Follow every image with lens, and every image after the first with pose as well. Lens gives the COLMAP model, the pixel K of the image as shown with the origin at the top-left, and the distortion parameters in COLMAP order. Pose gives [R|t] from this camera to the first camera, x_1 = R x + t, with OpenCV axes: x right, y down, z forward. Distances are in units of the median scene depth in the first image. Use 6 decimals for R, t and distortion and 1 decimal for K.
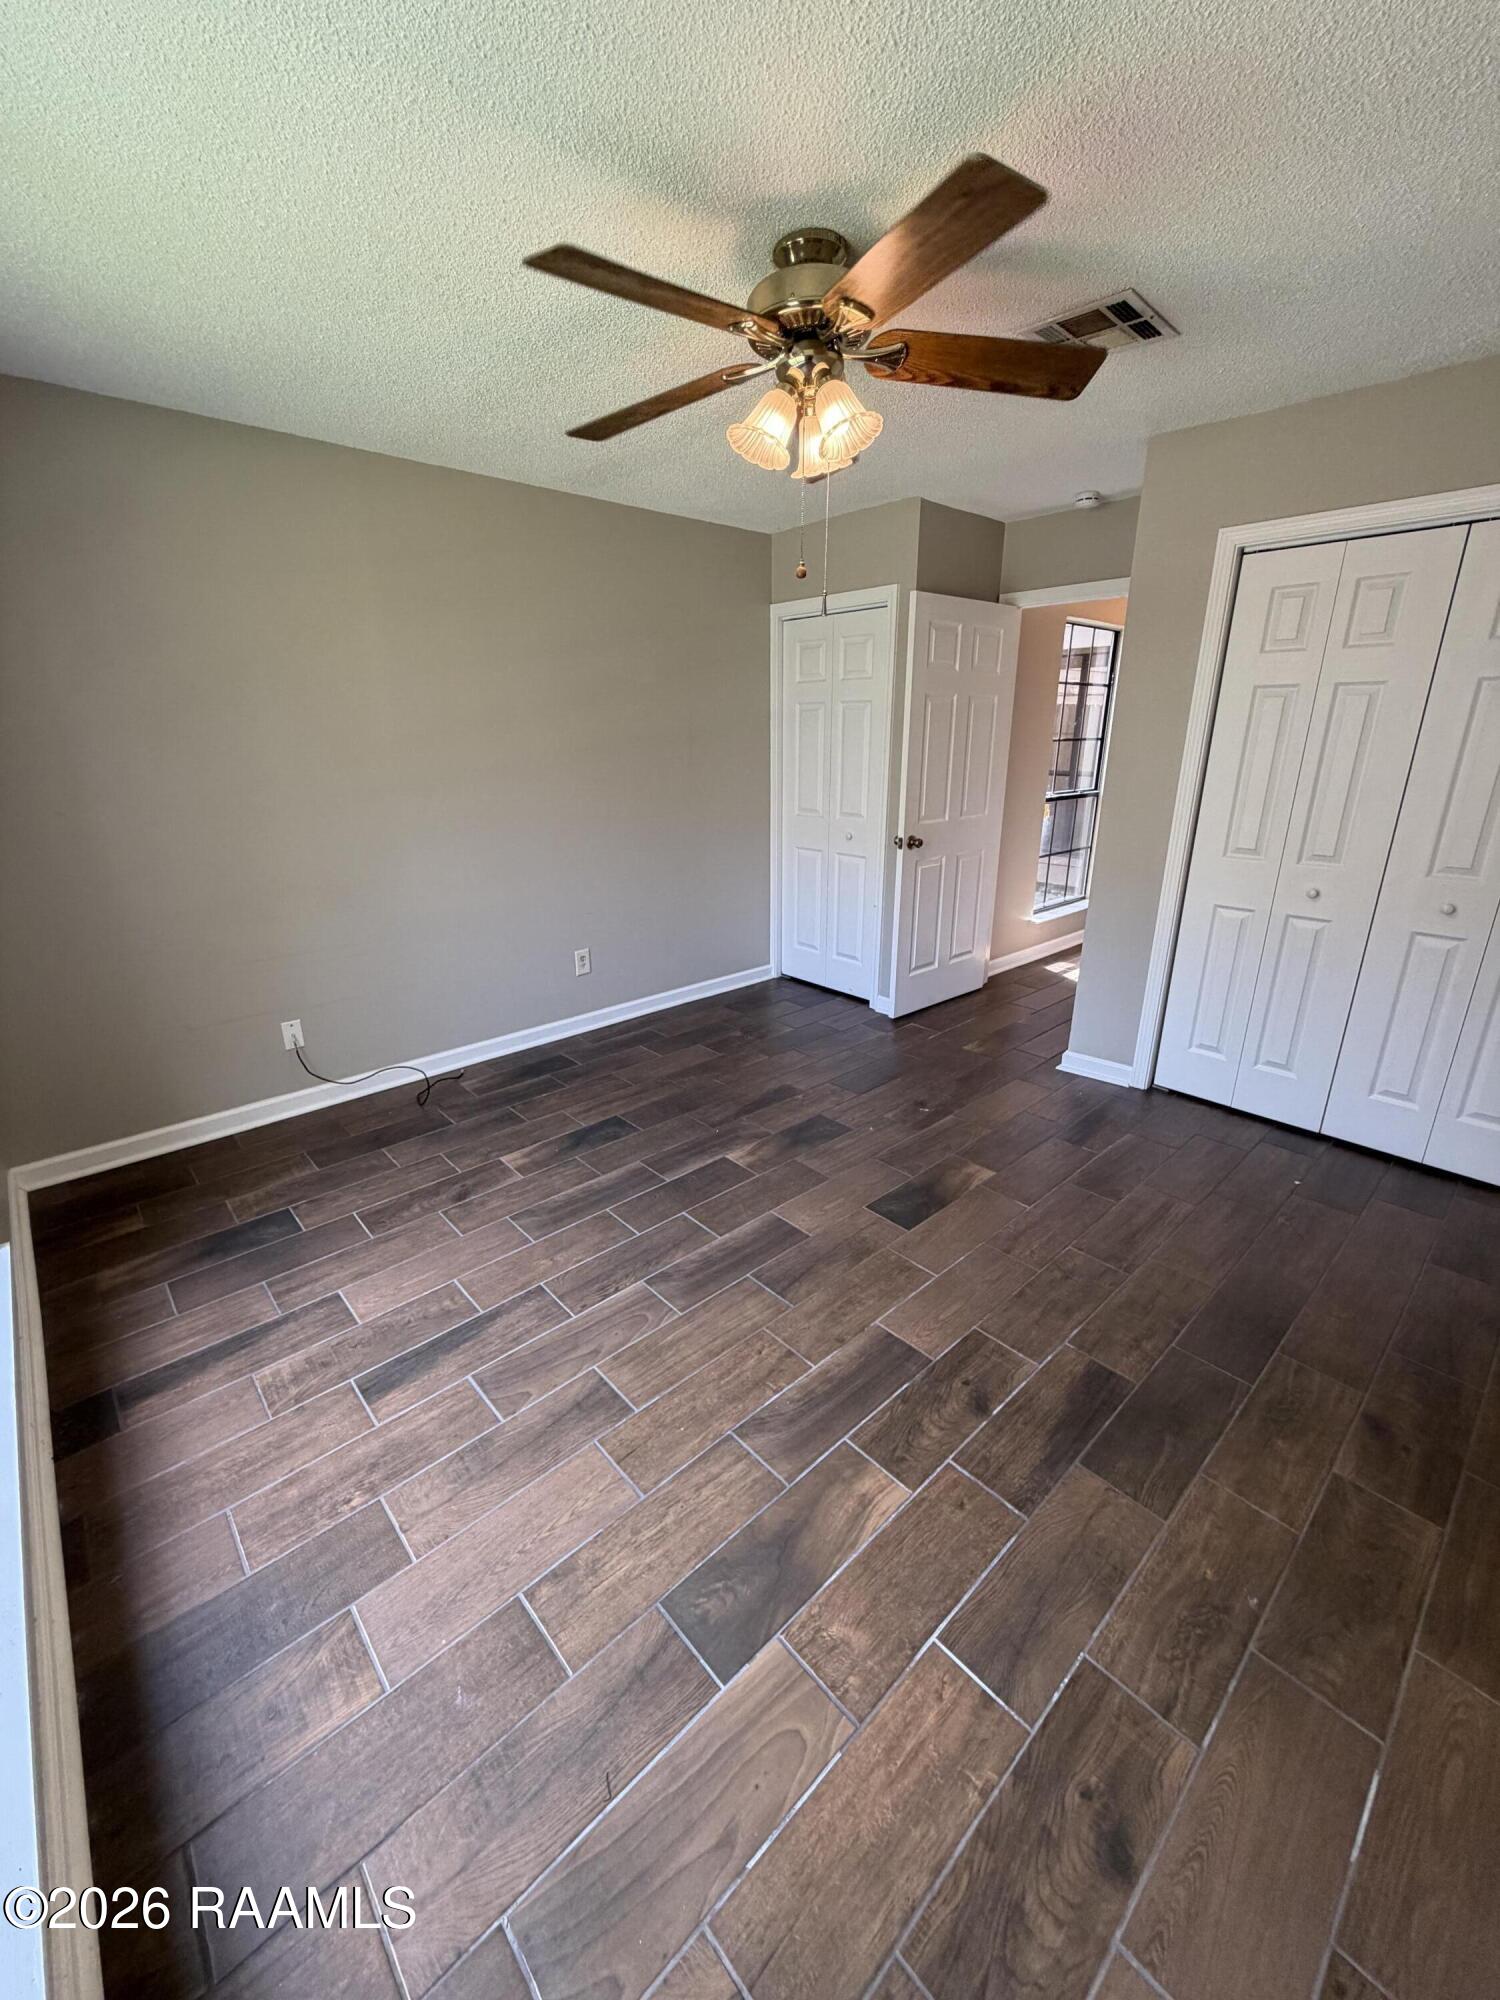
lens RADIAL K [[794.8, 0, 752.9], [0, 794.8, 999.7], [0, 0, 1]] dist [-0.000645, -0.000017]
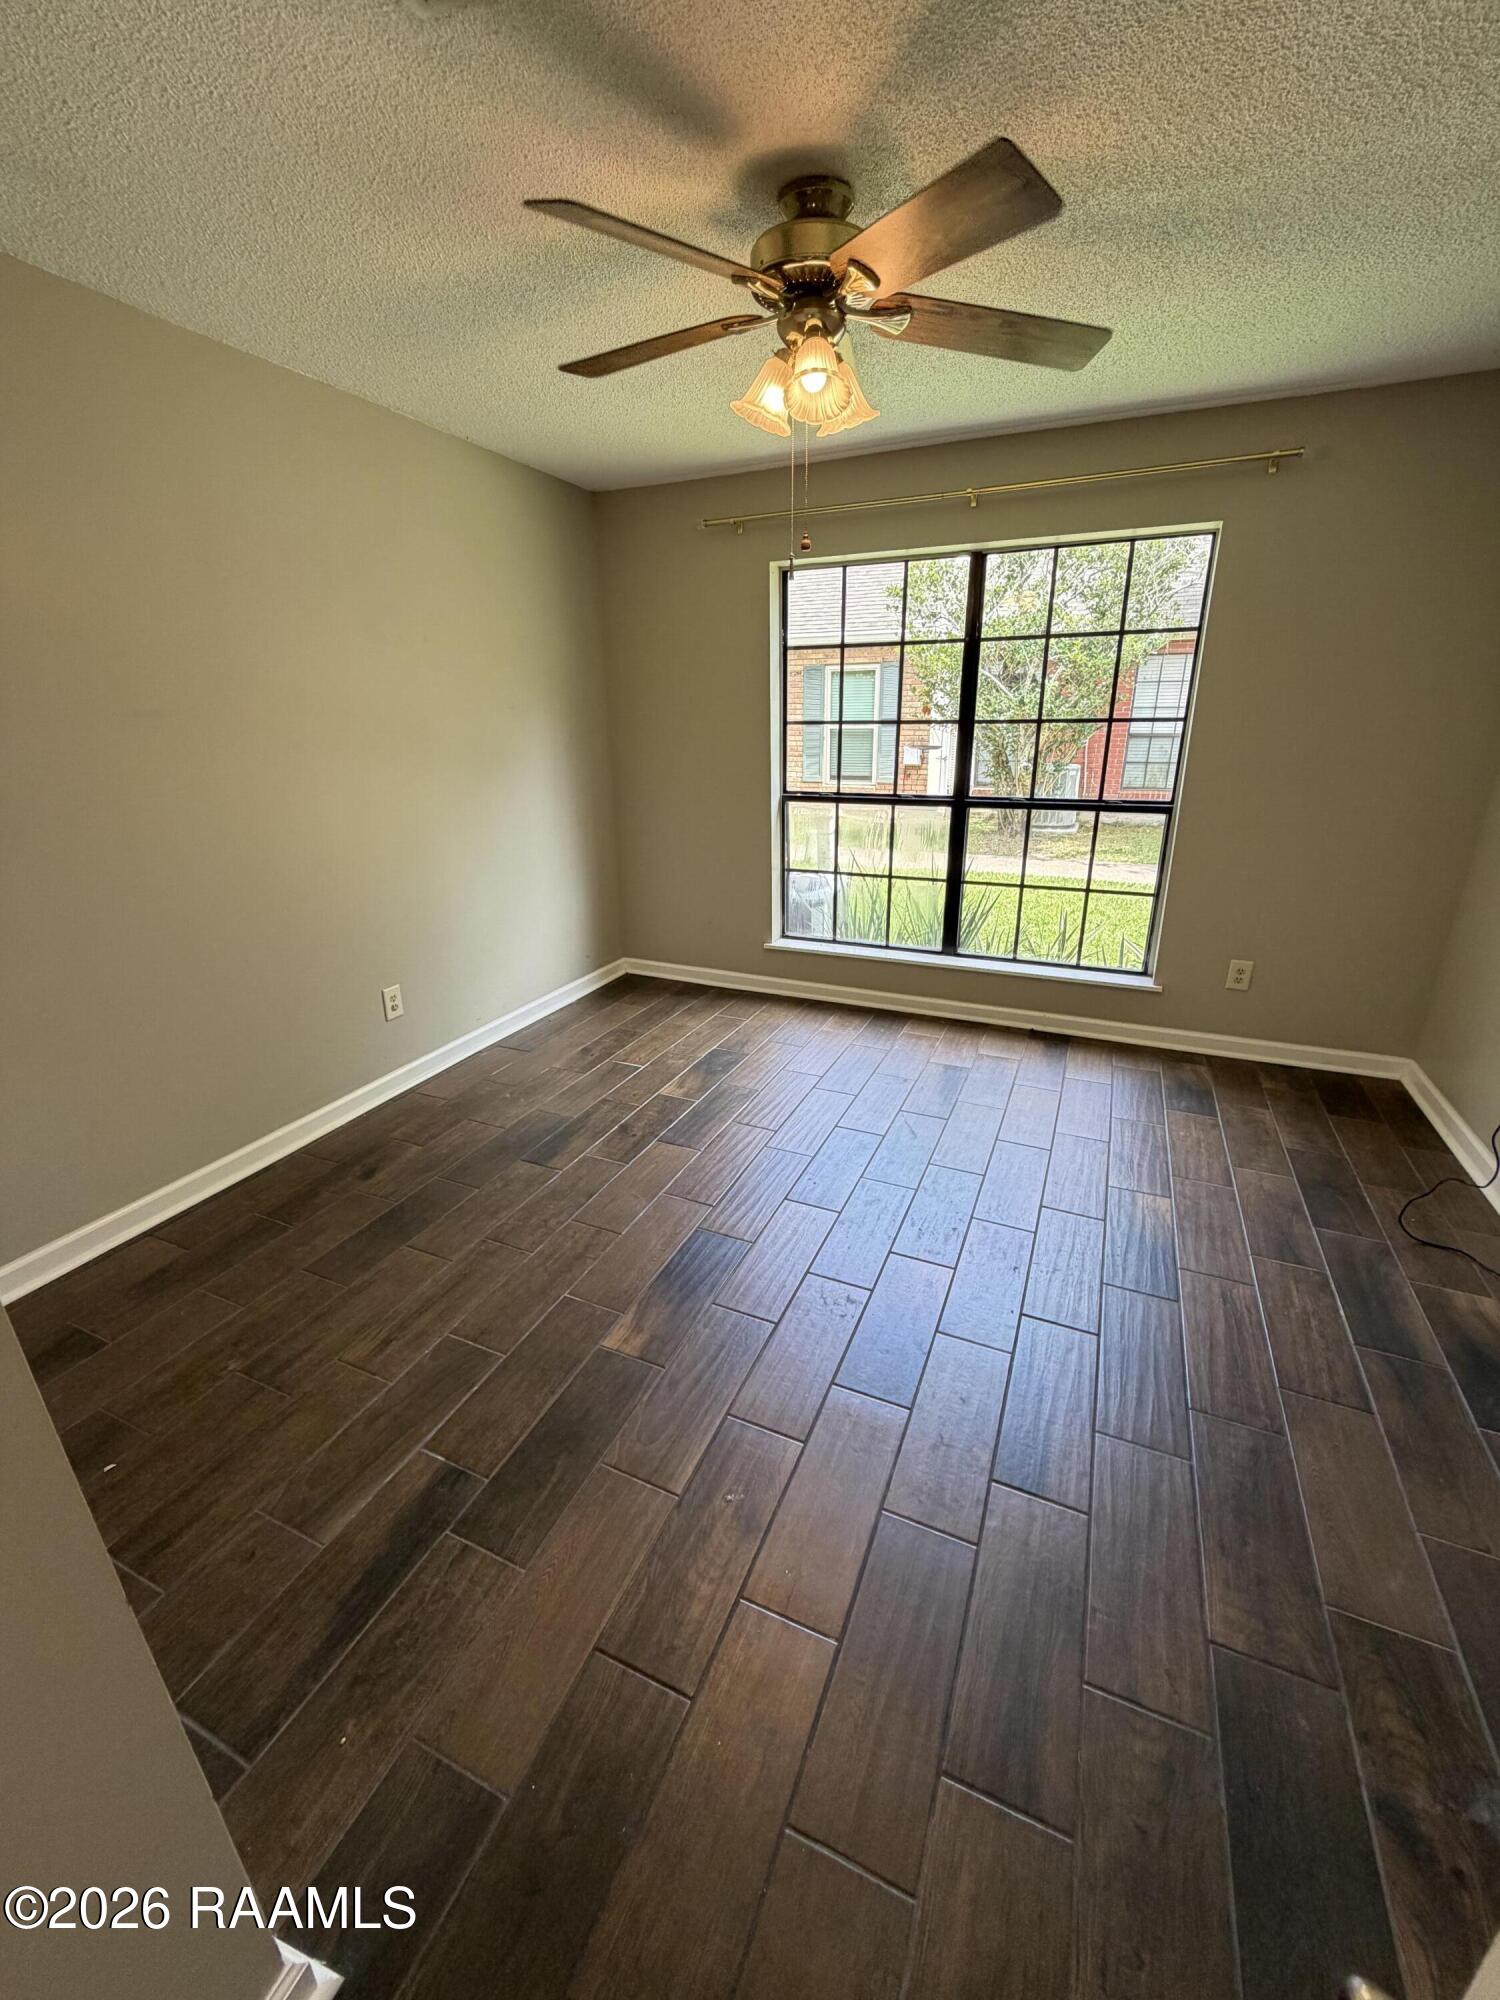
lens RADIAL K [[794.8, 0, 751.6], [0, 794.8, 997.9], [0, 0, 1]] dist [-0.000645, -0.000017]
pose [[-0.917759, 0.152889, -0.366528, 0.573651], [-0.107726, 0.792483, 0.600304, -0.666172], [0.382247, 0.590419, -0.710839, 1.995931]]
